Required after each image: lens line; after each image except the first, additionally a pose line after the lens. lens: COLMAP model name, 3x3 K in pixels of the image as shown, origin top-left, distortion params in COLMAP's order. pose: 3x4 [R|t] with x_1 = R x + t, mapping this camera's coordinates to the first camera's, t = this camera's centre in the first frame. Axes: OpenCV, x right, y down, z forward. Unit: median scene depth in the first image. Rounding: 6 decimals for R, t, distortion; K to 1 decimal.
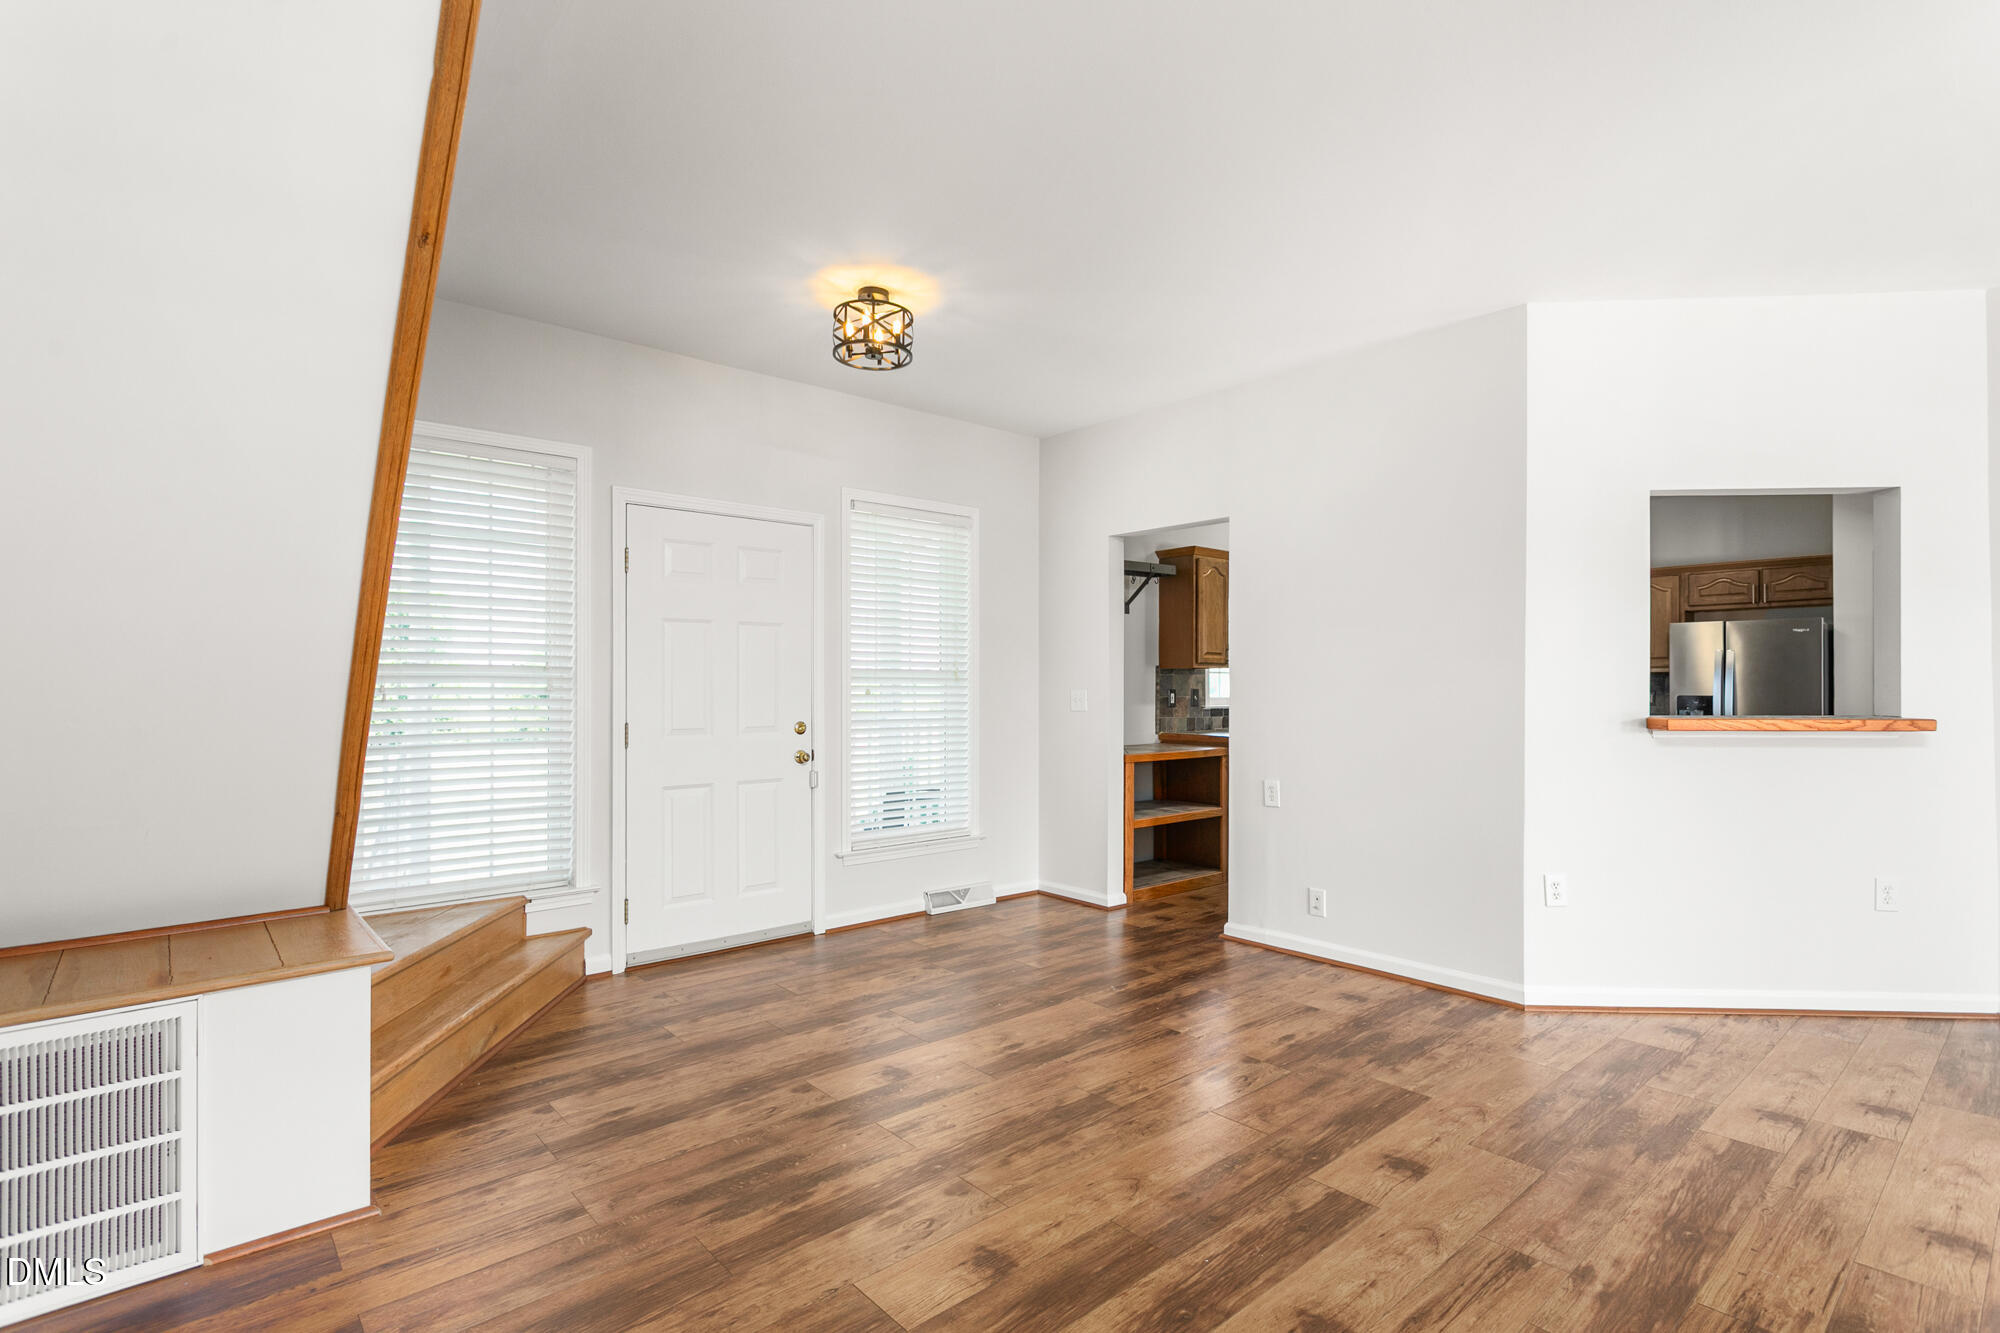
lens RADIAL K [[956.1, 0, 1010.1], [0, 956.1, 691.2], [0, 0, 1]] dist [0.003776, 0.001175]
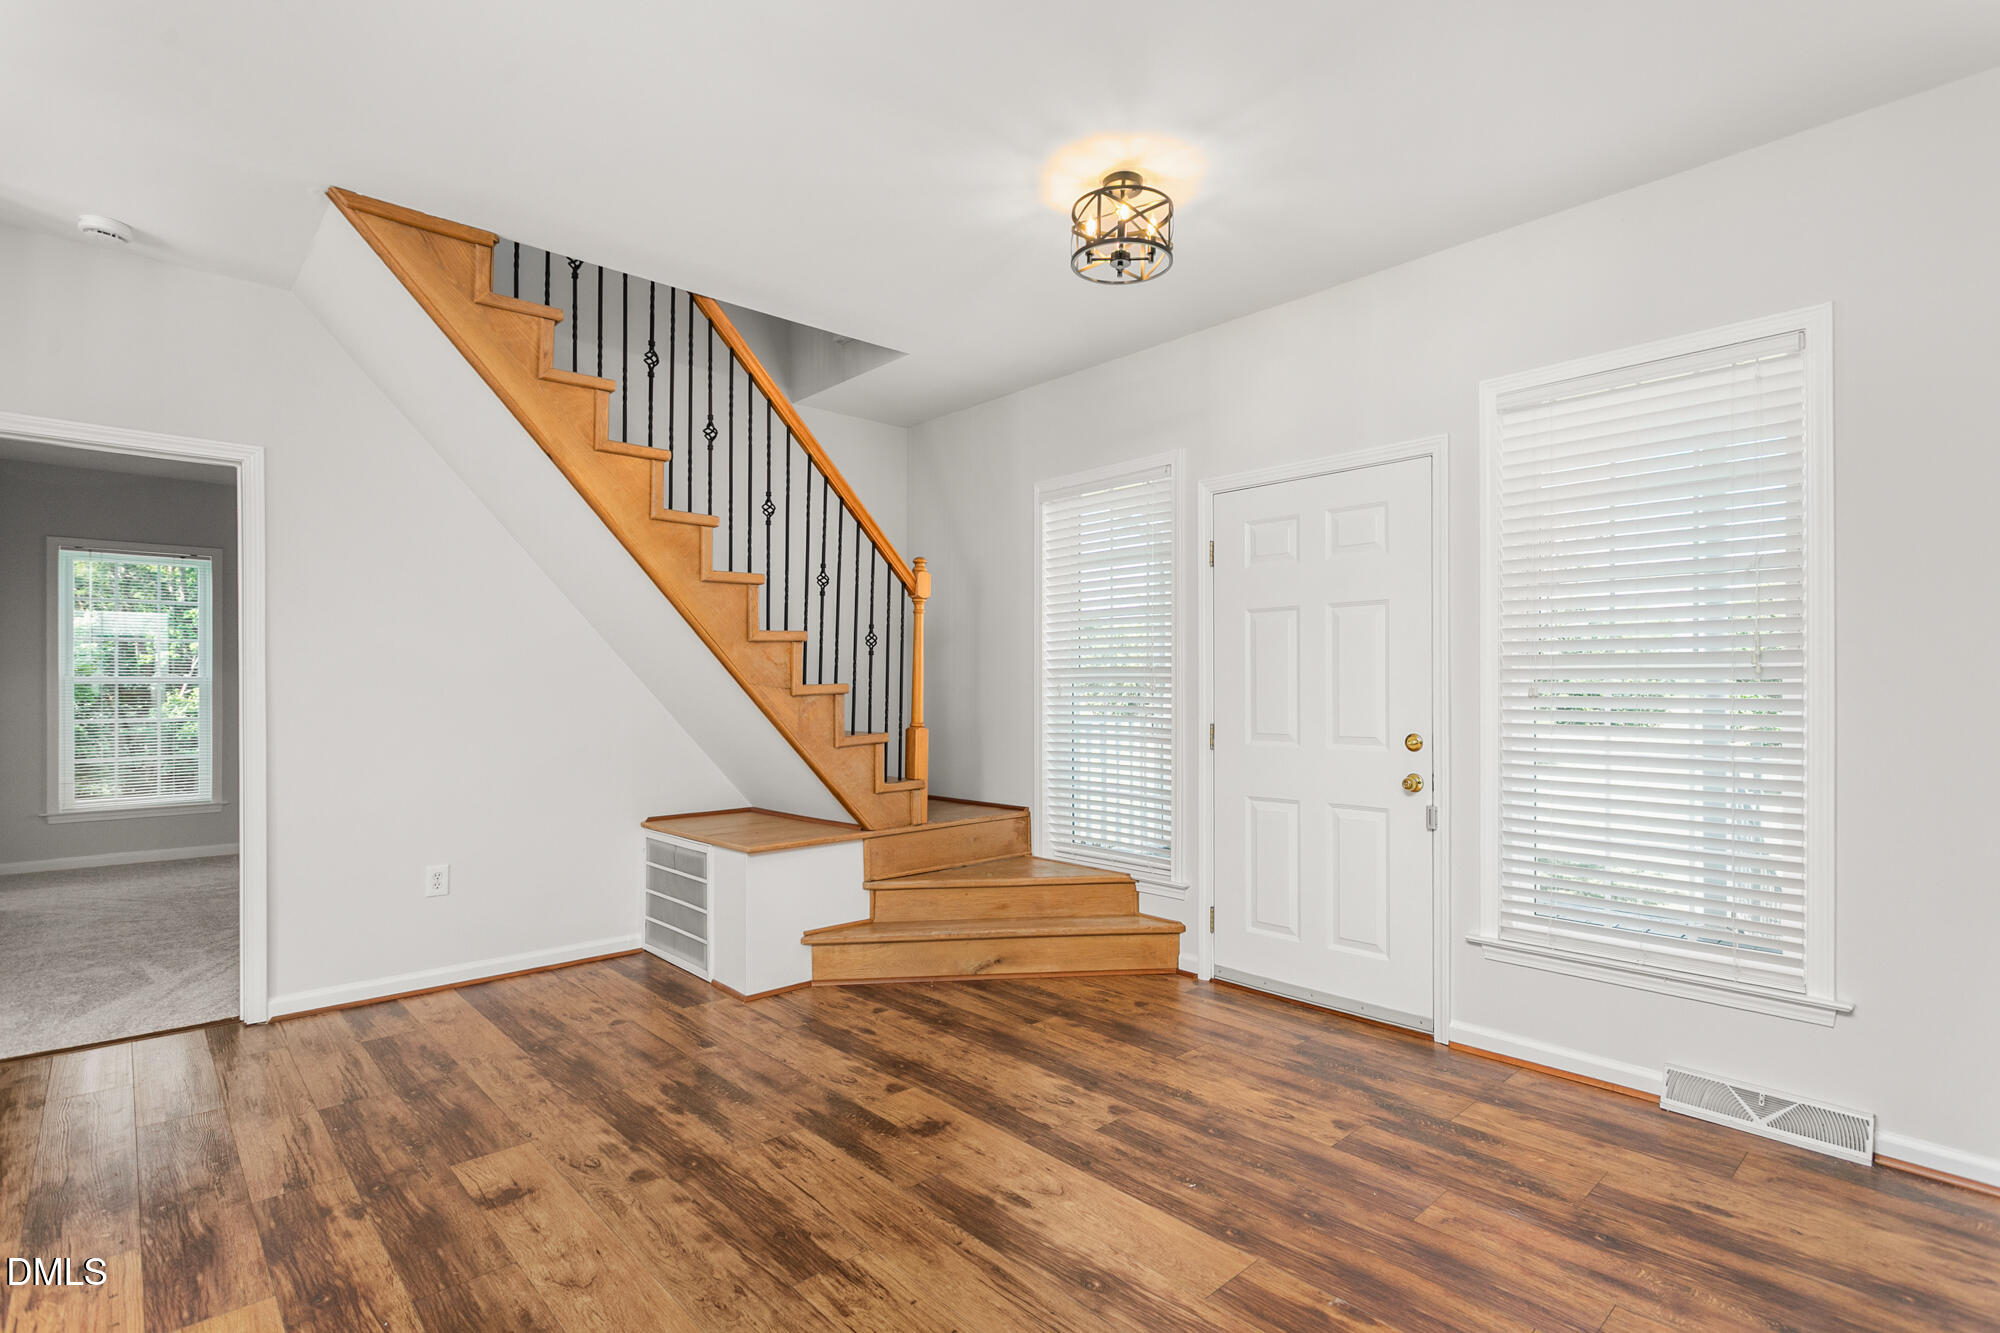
lens RADIAL K [[956.1, 0, 1010.1], [0, 956.1, 691.2], [0, 0, 1]] dist [0.003776, 0.001175]
pose [[0.028255, 0.003049, -0.999596, 0.709021], [-0.002440, 0.999993, 0.002981, -0.001250], [0.999598, 0.002354, 0.028262, 0.987720]]
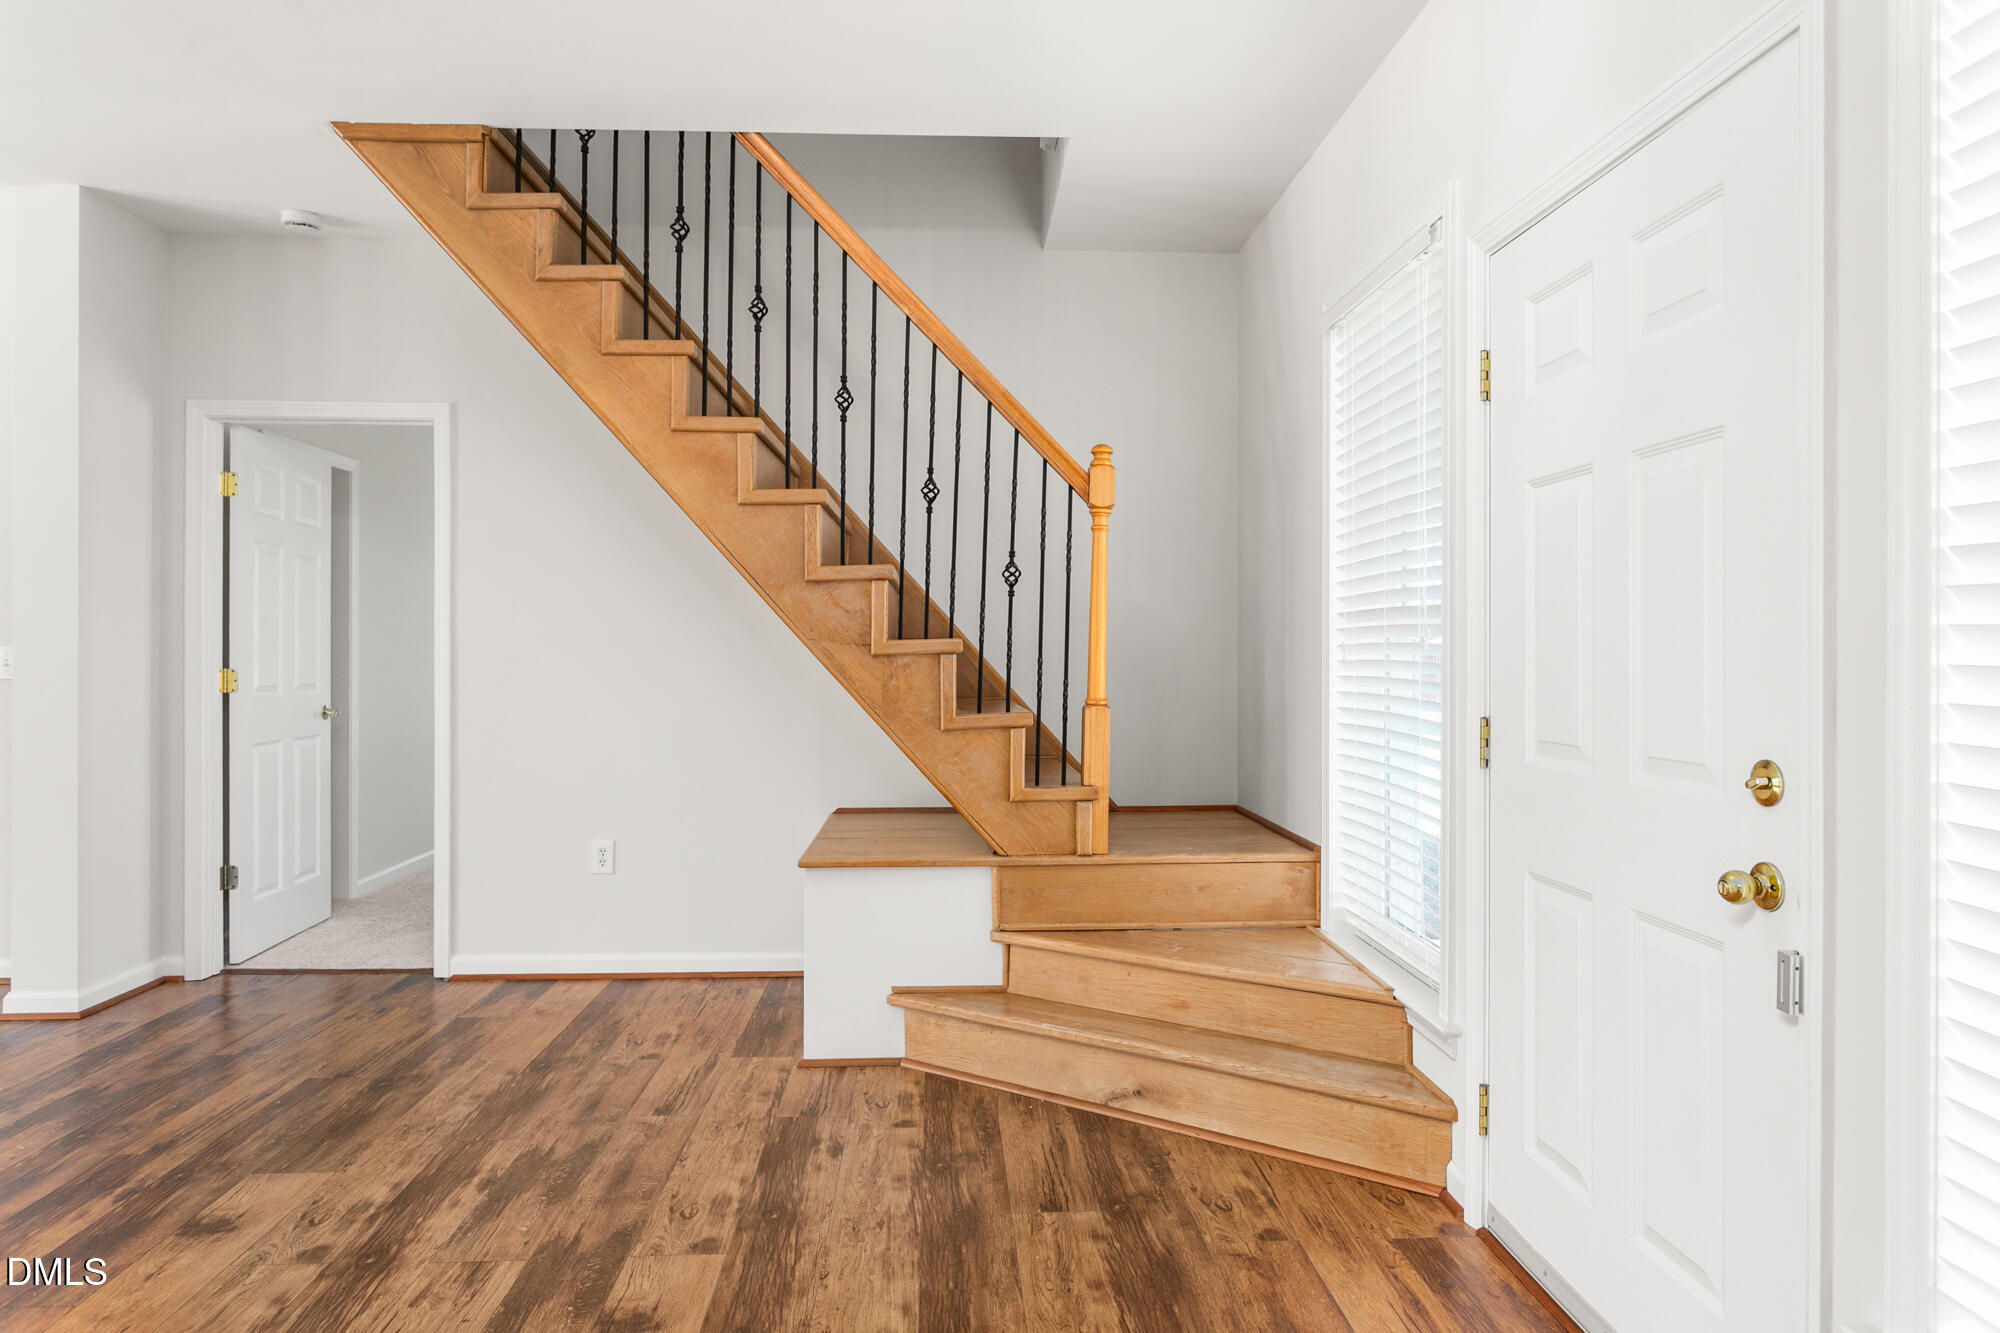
lens RADIAL K [[1212.1, 0, 999.1], [0, 1212.1, 651.0], [0, 0, 1]] dist [-0.003906, 0.001916]
pose [[-0.618053, 0.000686, -0.786136, 0.286594], [-0.004312, 0.999982, 0.004263, -0.000474], [0.786124, 0.006025, -0.618039, 1.516626]]
